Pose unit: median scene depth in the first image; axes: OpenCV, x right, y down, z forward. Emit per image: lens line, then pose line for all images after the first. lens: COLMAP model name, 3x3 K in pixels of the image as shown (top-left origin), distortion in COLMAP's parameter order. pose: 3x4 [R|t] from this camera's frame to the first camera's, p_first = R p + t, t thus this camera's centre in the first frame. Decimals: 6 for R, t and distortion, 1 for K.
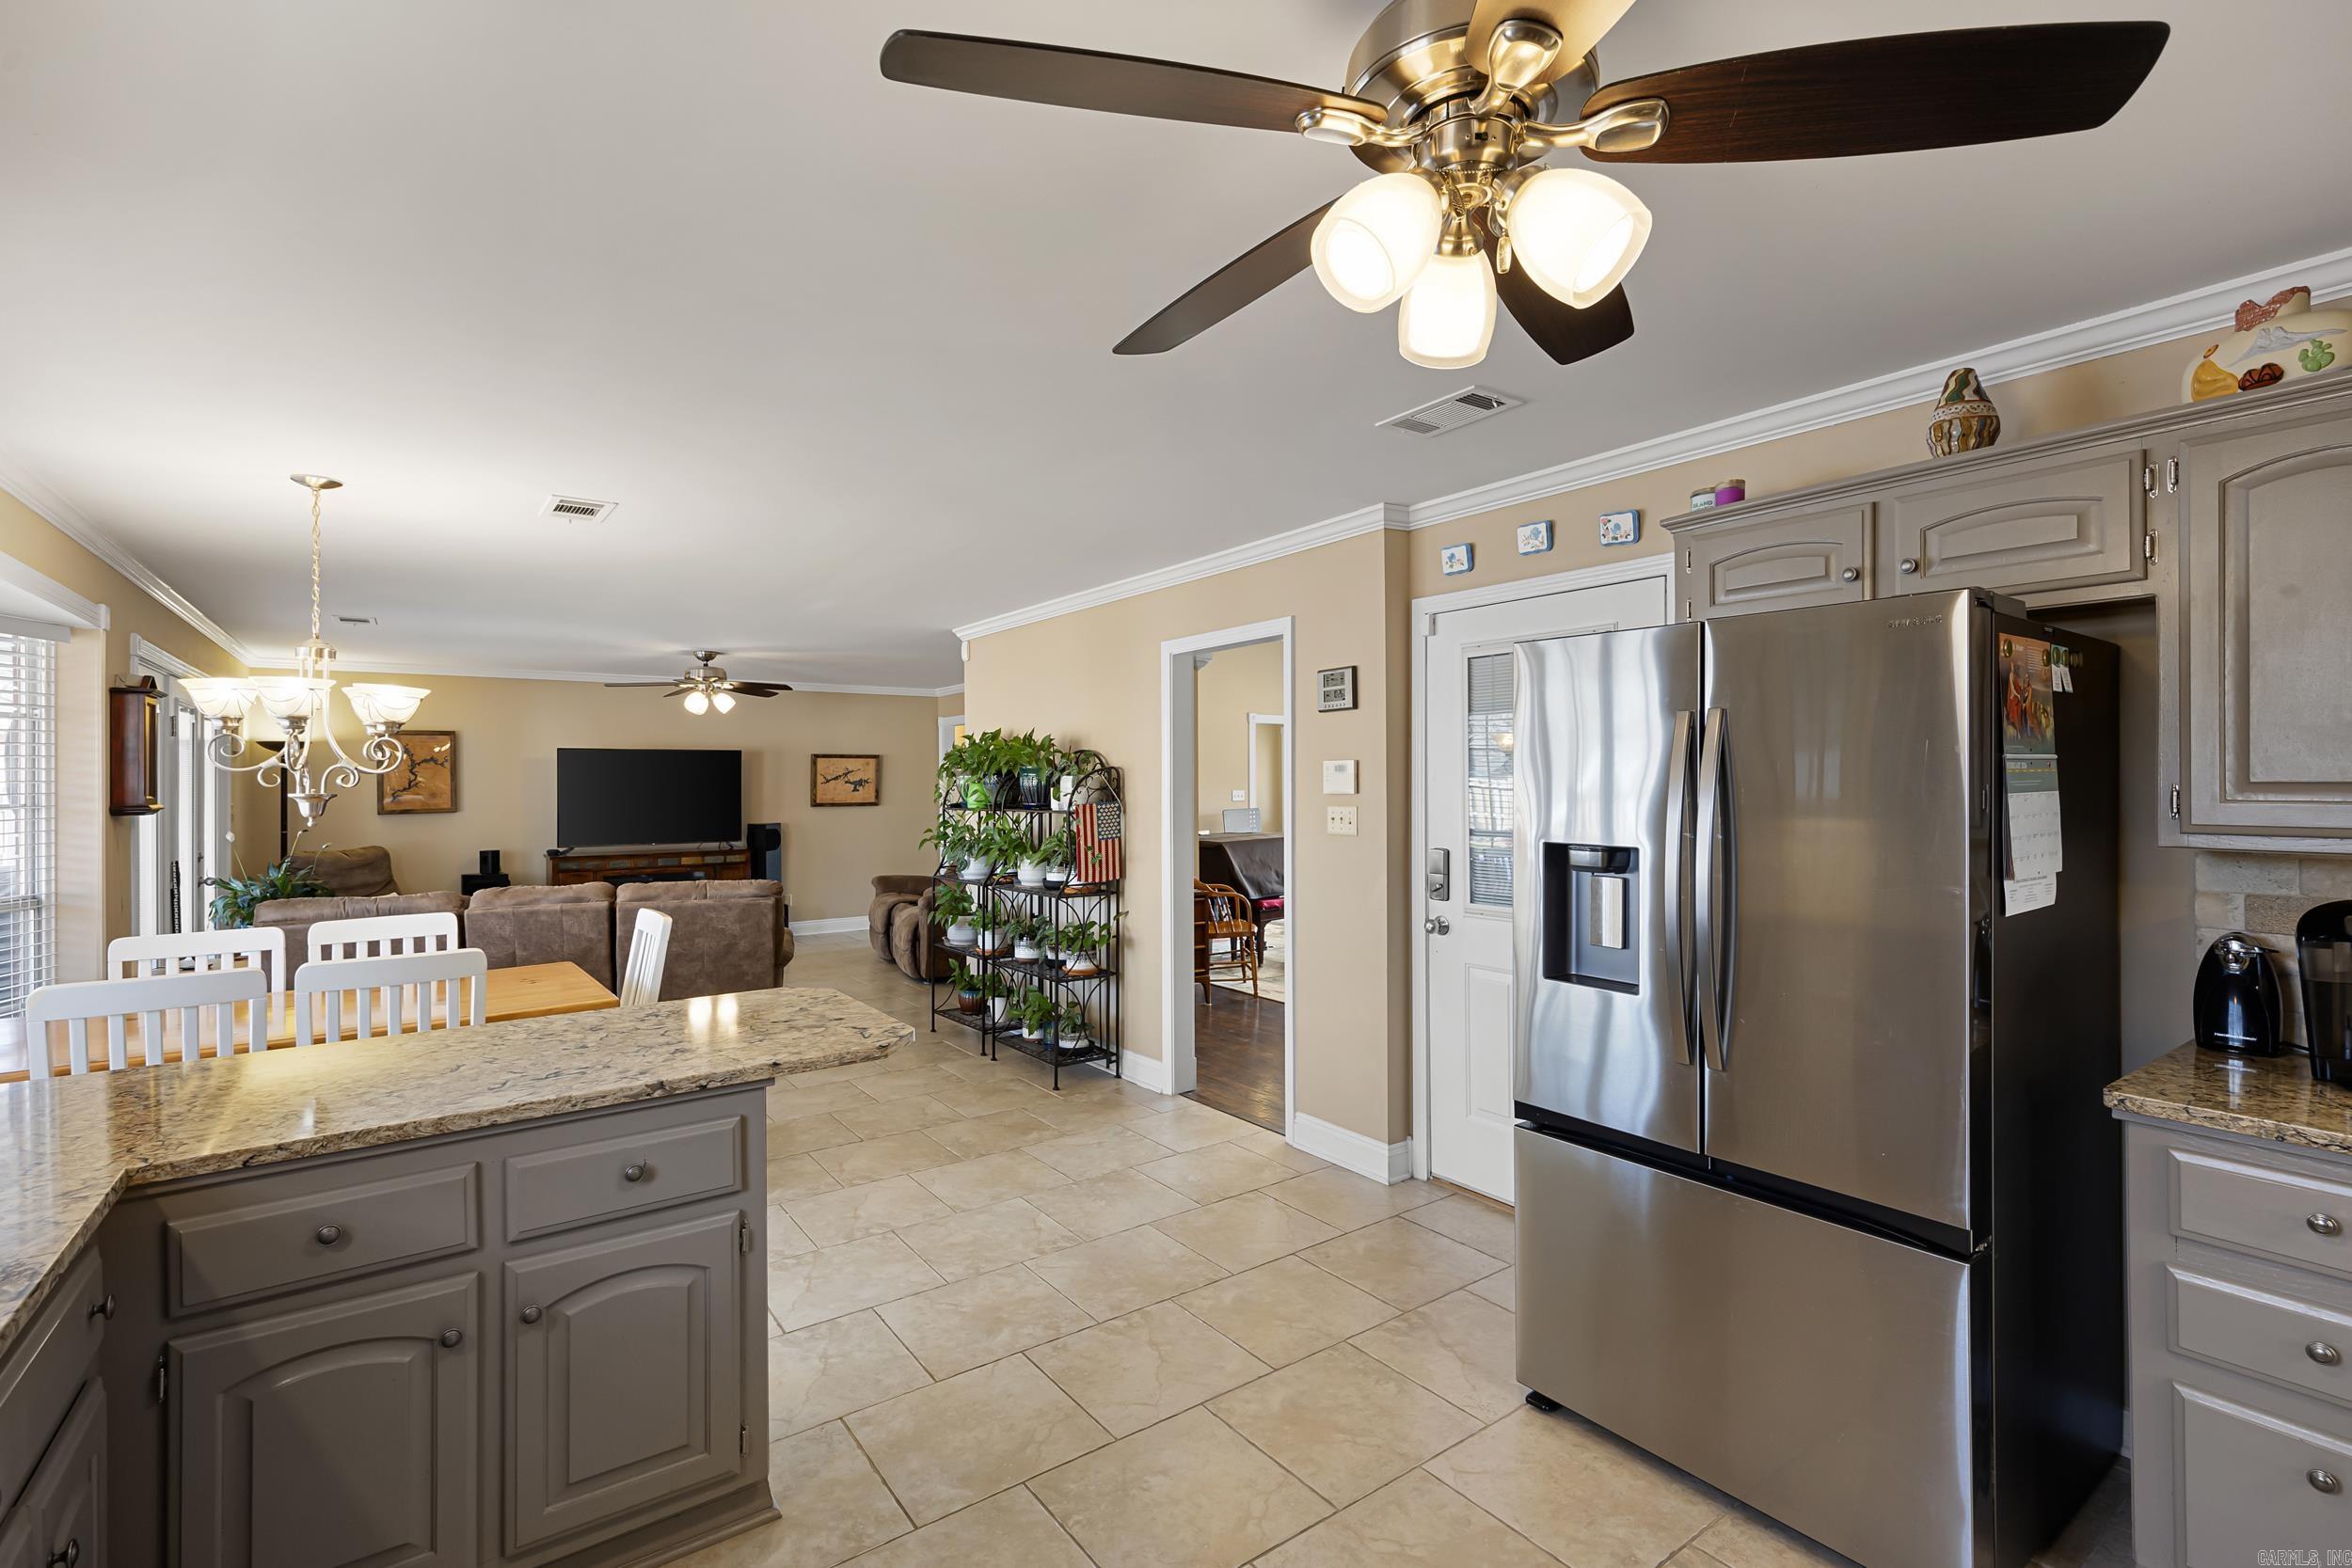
lens RADIAL K [[1071.3, 0, 1193.4], [0, 1071.3, 778.0], [0, 0, 1]] dist [-0.000376, 0.000228]
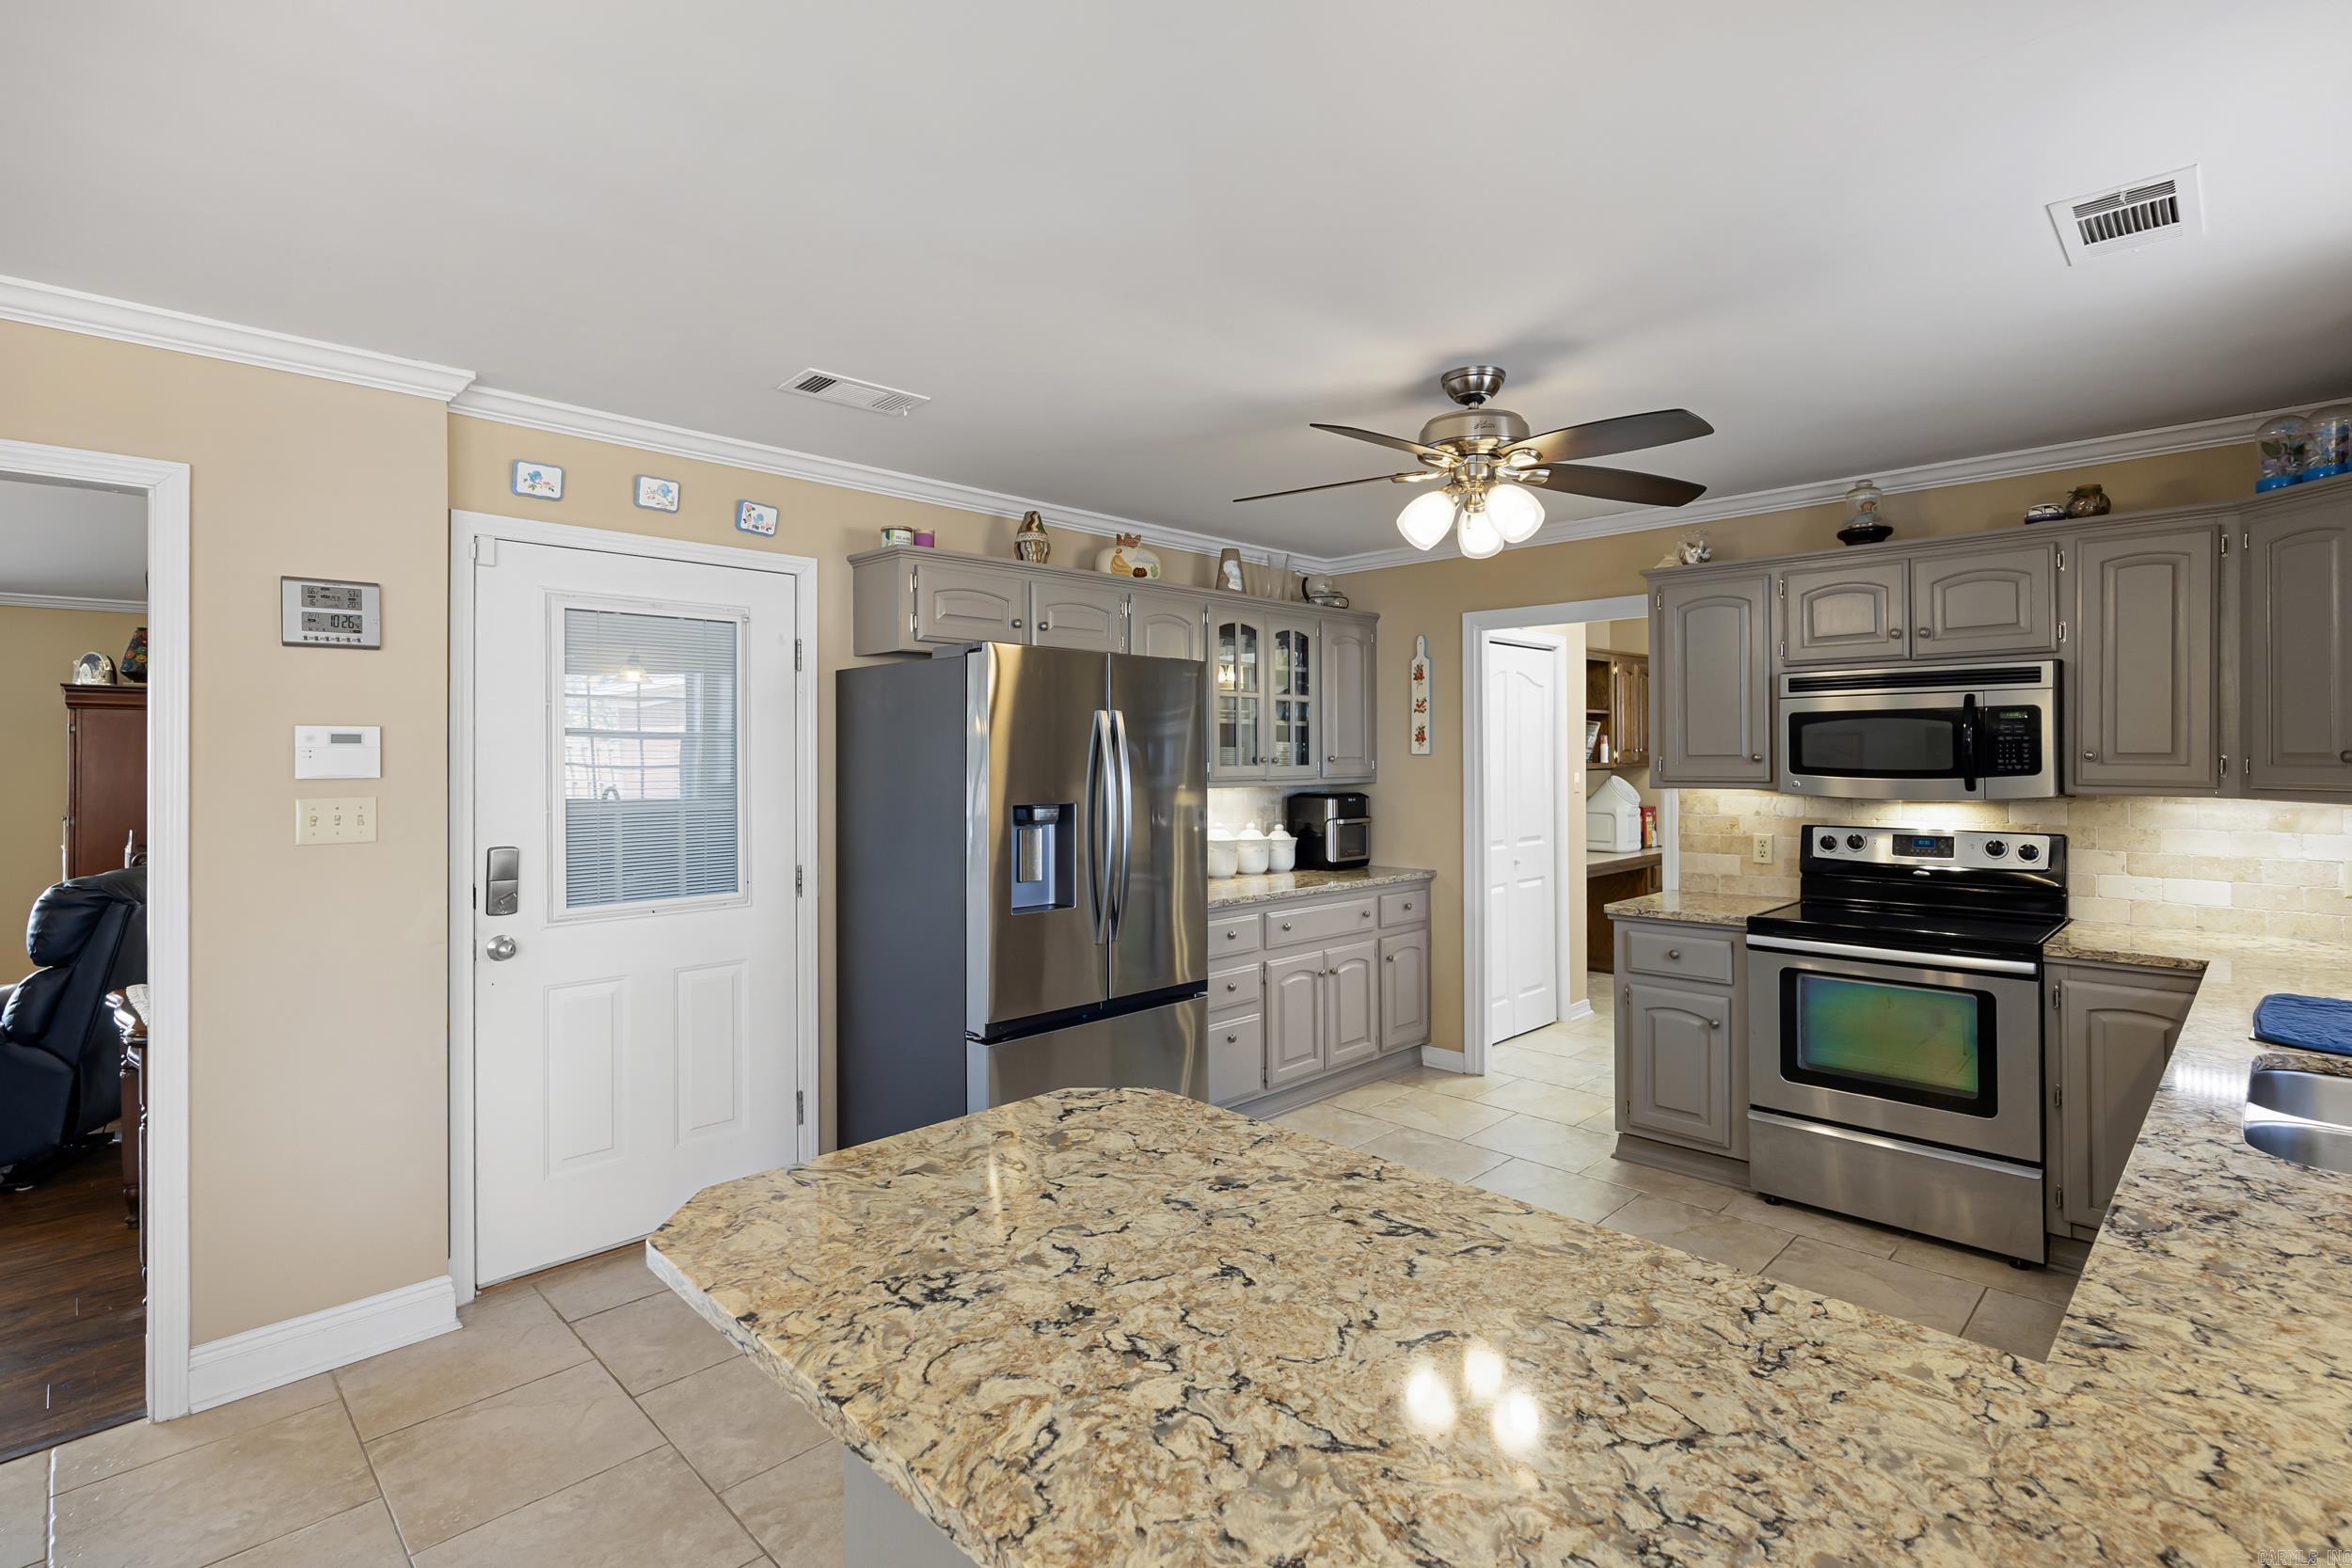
lens RADIAL K [[1071.3, 0, 1196.7], [0, 1071.3, 762.0], [0, 0, 1]] dist [-0.000376, 0.000228]
pose [[-0.153279, 0.003730, 0.988176, -0.514828], [0.003476, 0.999989, -0.003236, 0.007539], [-0.988177, 0.002939, -0.153290, 0.537302]]
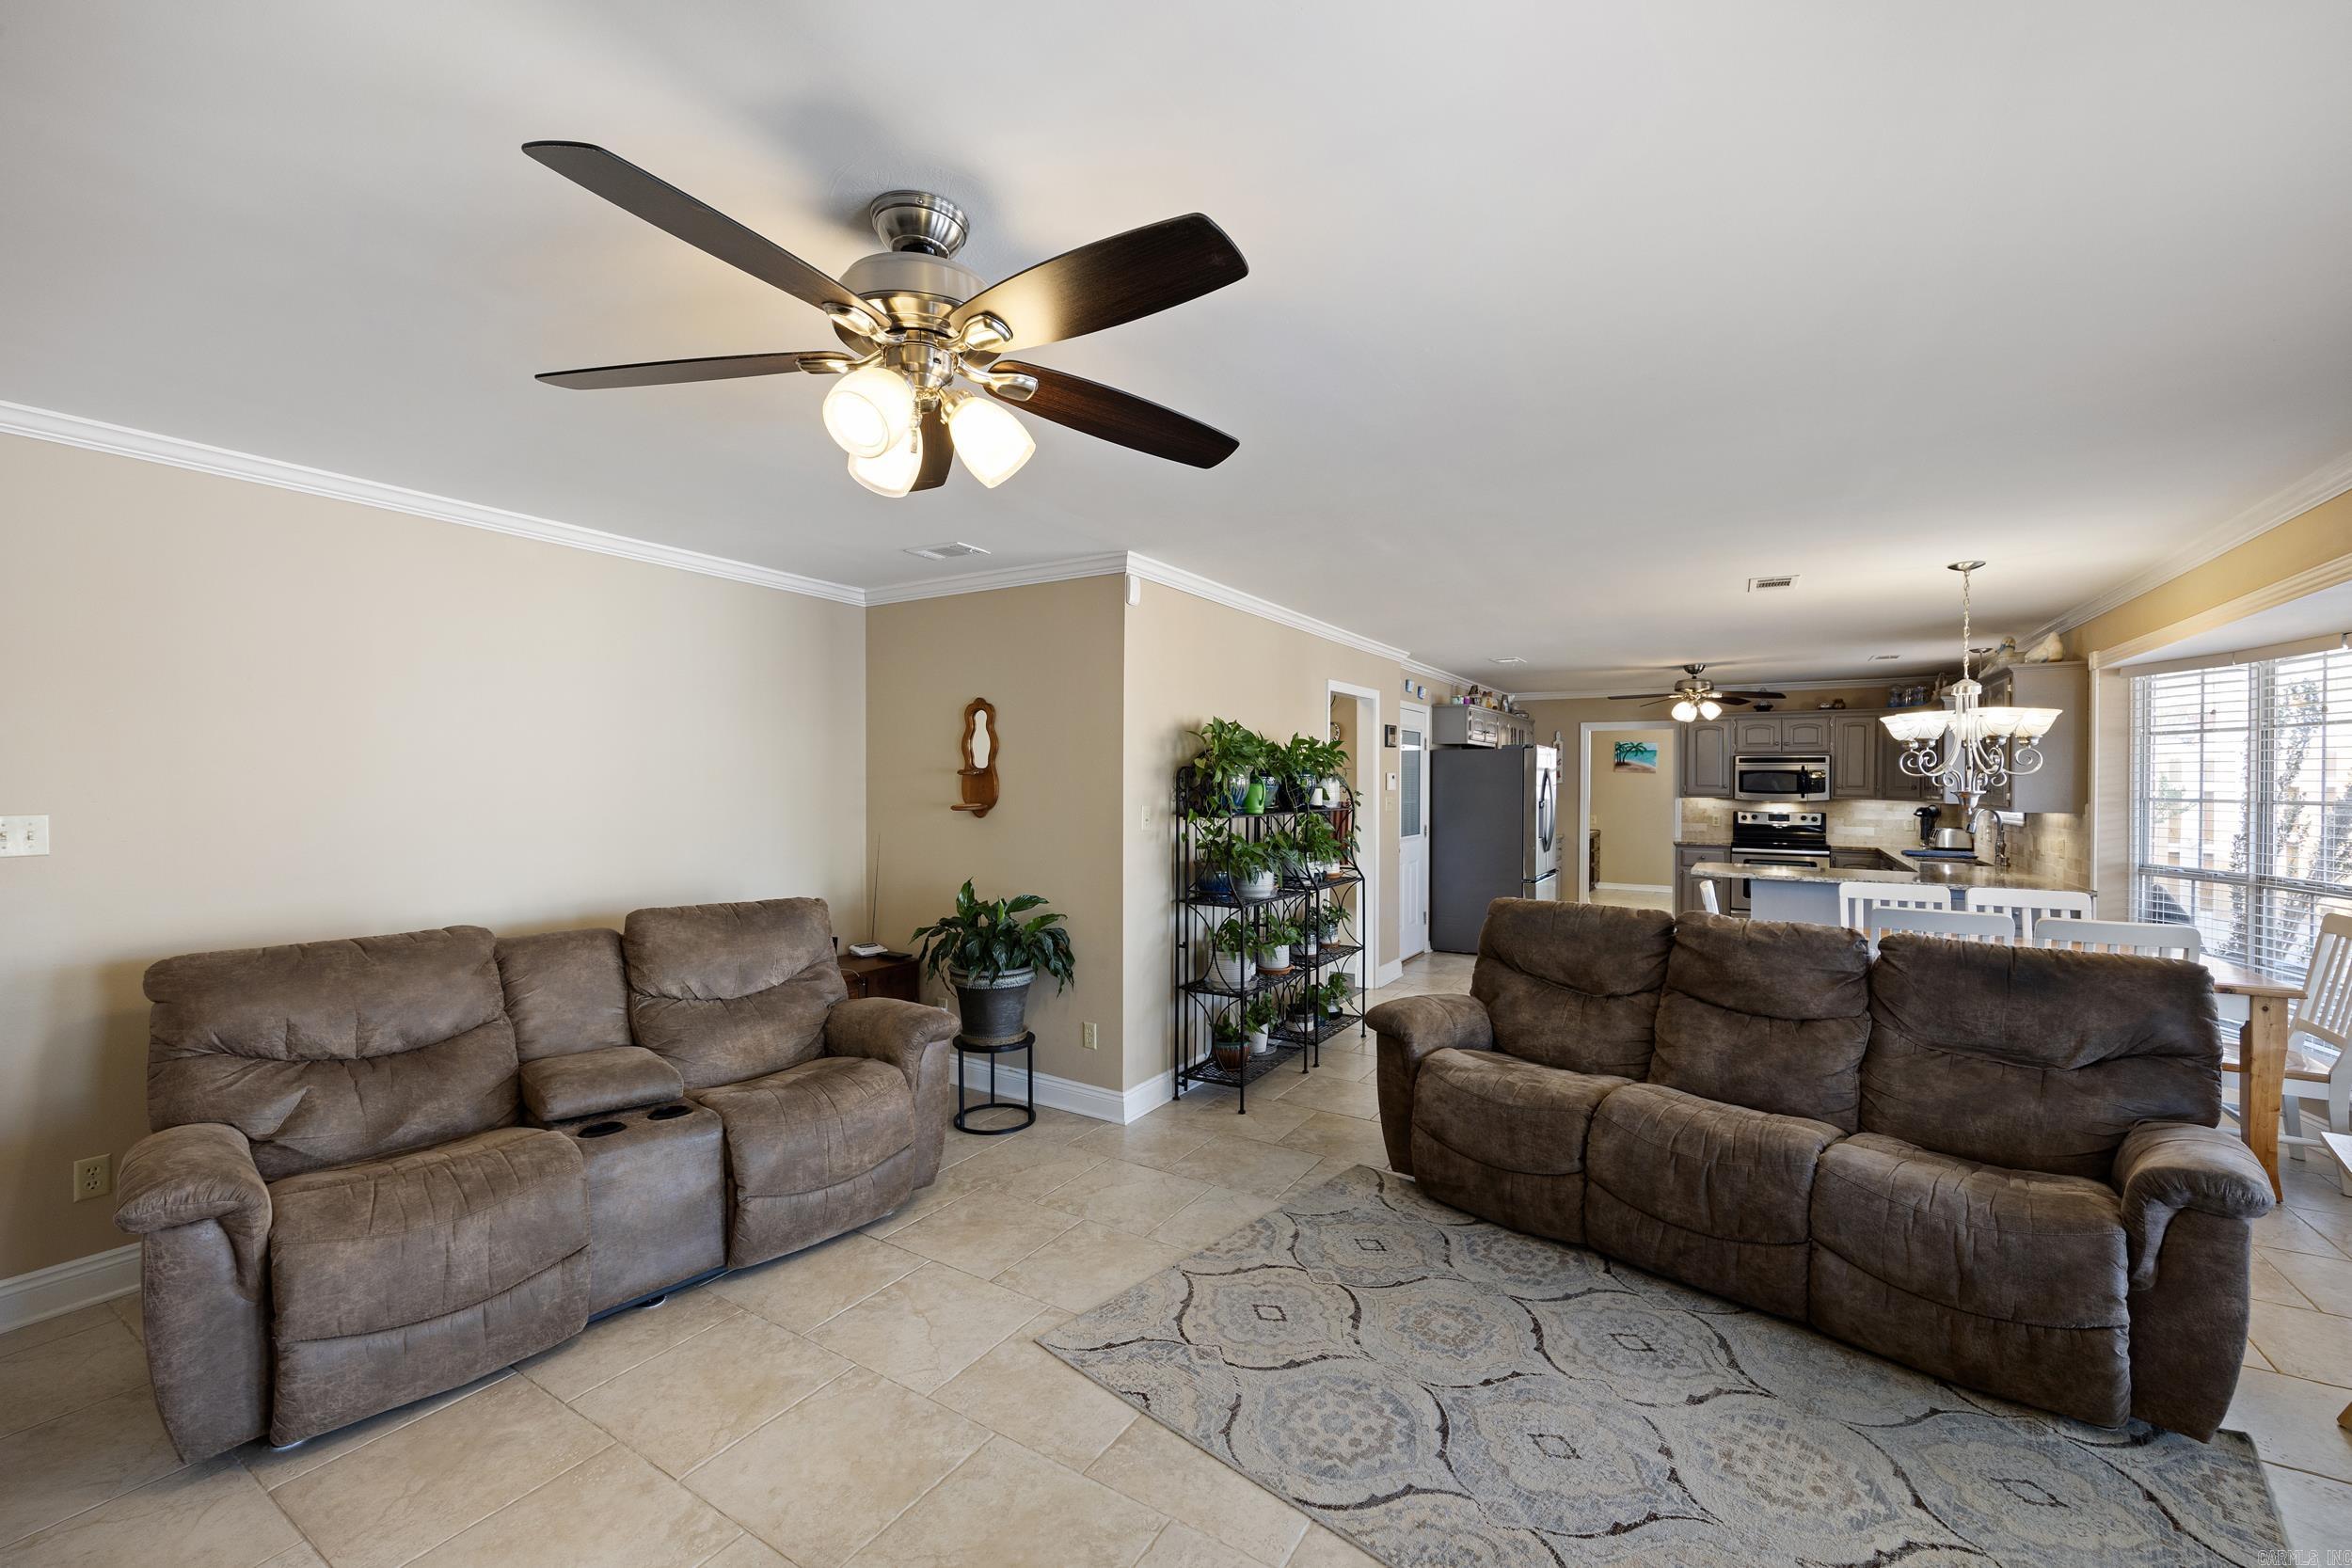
lens RADIAL K [[944.4, 0, 1180.0], [0, 944.4, 780.9], [0, 0, 1]] dist [0.002012, 0.000257]
pose [[-0.380321, 0.005607, 0.924837, -1.062388], [-0.003369, 0.999967, -0.007448, 0.010172], [-0.924848, -0.005948, -0.380290, 1.595956]]
